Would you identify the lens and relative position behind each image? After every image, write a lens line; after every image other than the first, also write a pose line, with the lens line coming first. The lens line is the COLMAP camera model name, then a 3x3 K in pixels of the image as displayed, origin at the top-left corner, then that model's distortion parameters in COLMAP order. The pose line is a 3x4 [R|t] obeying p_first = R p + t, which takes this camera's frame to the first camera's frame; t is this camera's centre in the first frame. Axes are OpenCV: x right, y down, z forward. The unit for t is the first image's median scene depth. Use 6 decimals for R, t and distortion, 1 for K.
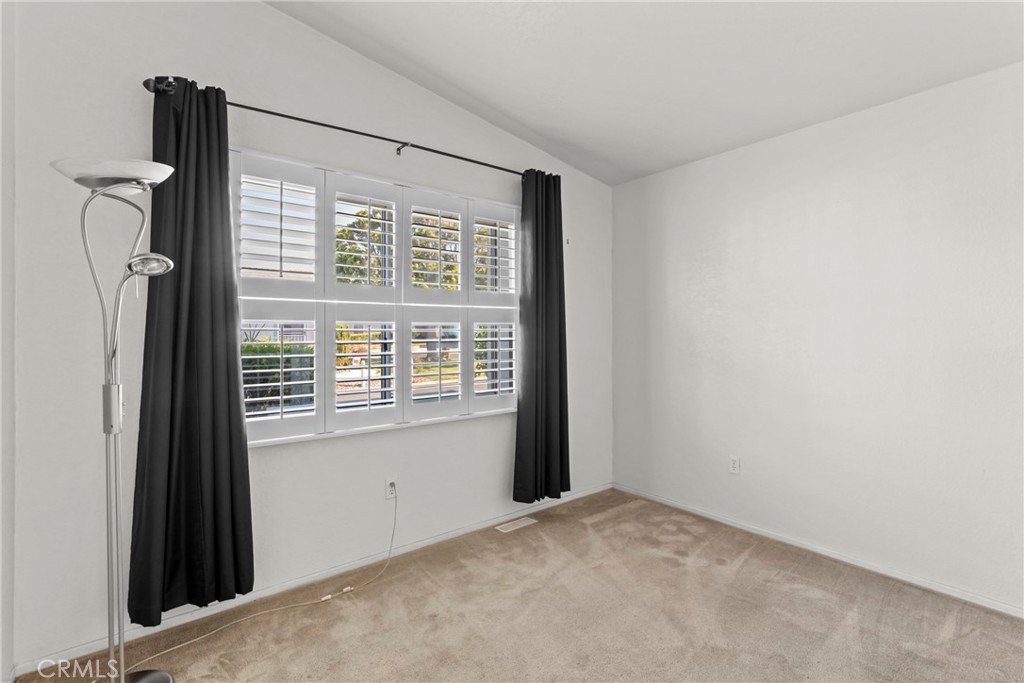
lens RADIAL K [[521.8, 0, 512.8], [0, 521.8, 326.0], [0, 0, 1]] dist [-0.000140, 0.000230]
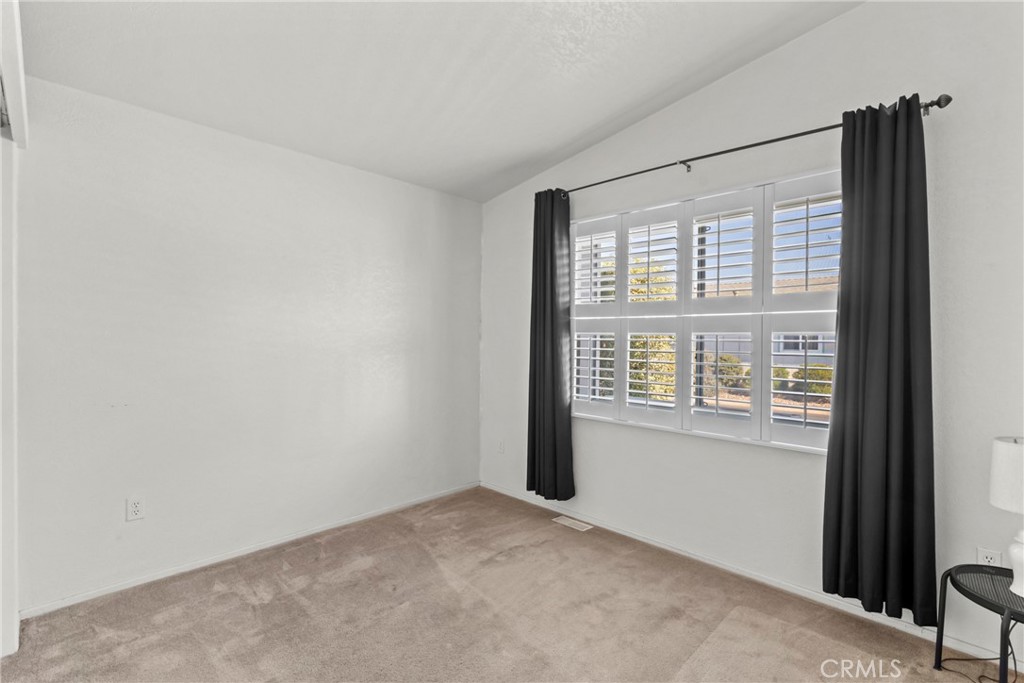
lens RADIAL K [[466.8, 0, 518.3], [0, 466.8, 339.7], [0, 0, 1]] dist [0.000082, 0.000617]
pose [[0.074593, 0.002675, -0.997210, 0.742581], [-0.004318, 0.999988, 0.002359, 0.005645], [0.997205, 0.004130, 0.074604, 0.643391]]
